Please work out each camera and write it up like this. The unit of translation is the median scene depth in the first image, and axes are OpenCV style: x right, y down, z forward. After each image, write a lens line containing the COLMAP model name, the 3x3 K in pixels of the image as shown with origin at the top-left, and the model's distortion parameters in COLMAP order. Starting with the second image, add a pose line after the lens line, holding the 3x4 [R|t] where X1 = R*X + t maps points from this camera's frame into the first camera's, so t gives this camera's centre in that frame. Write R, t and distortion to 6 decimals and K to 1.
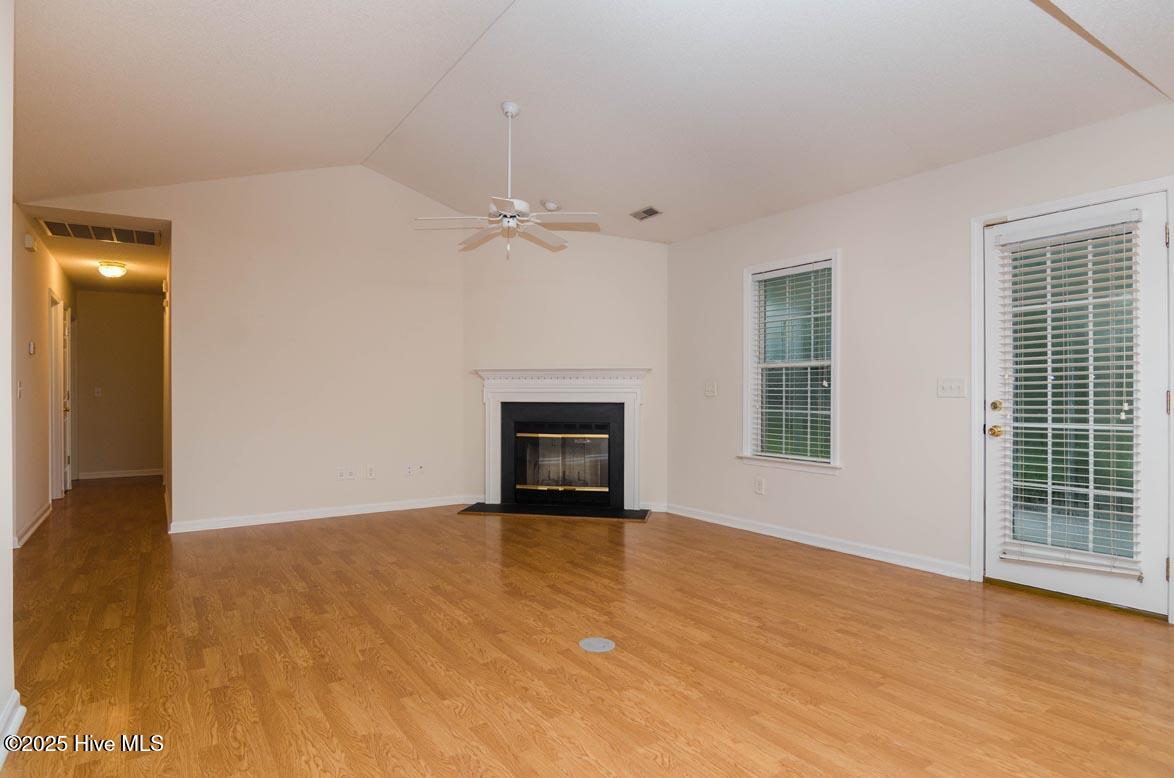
lens RADIAL K [[639.6, 0, 585.9], [0, 639.6, 391.7], [0, 0, 1]] dist [-0.018459, 0.001680]
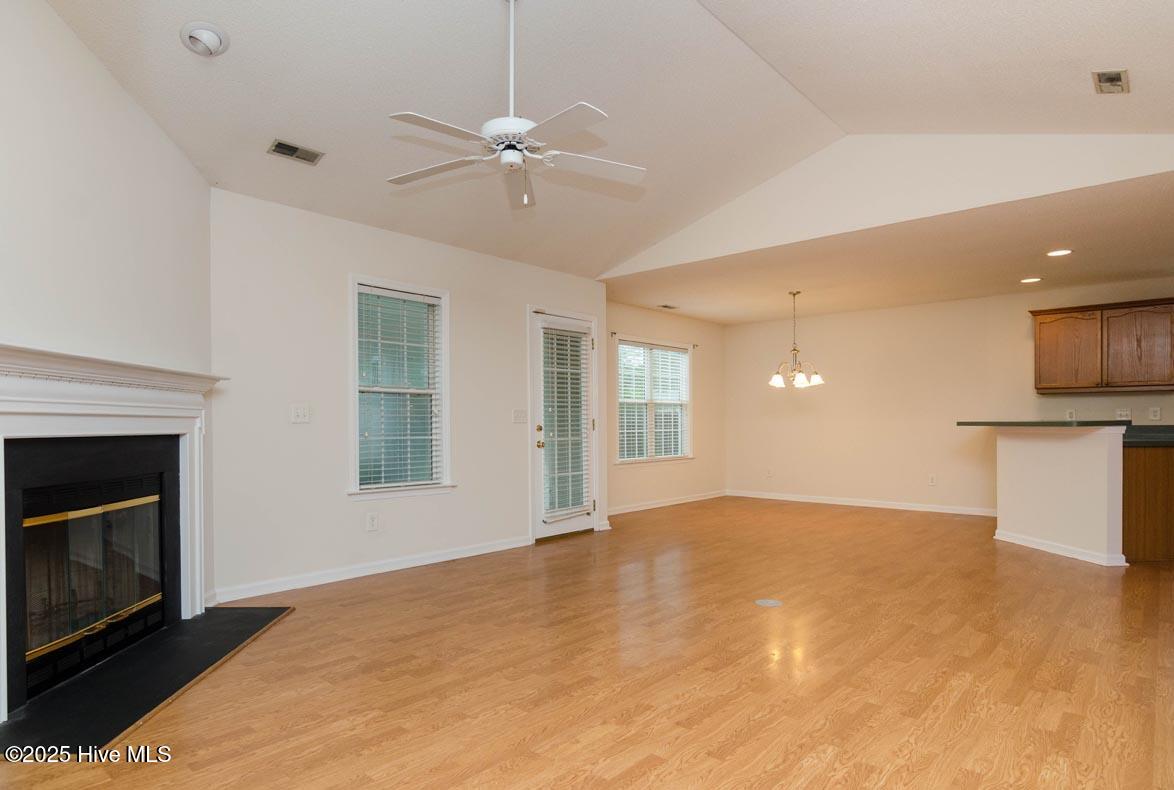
lens RADIAL K [[612.1, 0, 578.1], [0, 612.1, 426.1], [0, 0, 1]] dist [-0.004999, -0.000589]
pose [[-0.203694, -0.003990, 0.979026, -0.849954], [-0.002461, 0.999991, 0.003563, 0.011267], [-0.979032, -0.001684, -0.203702, 1.203206]]
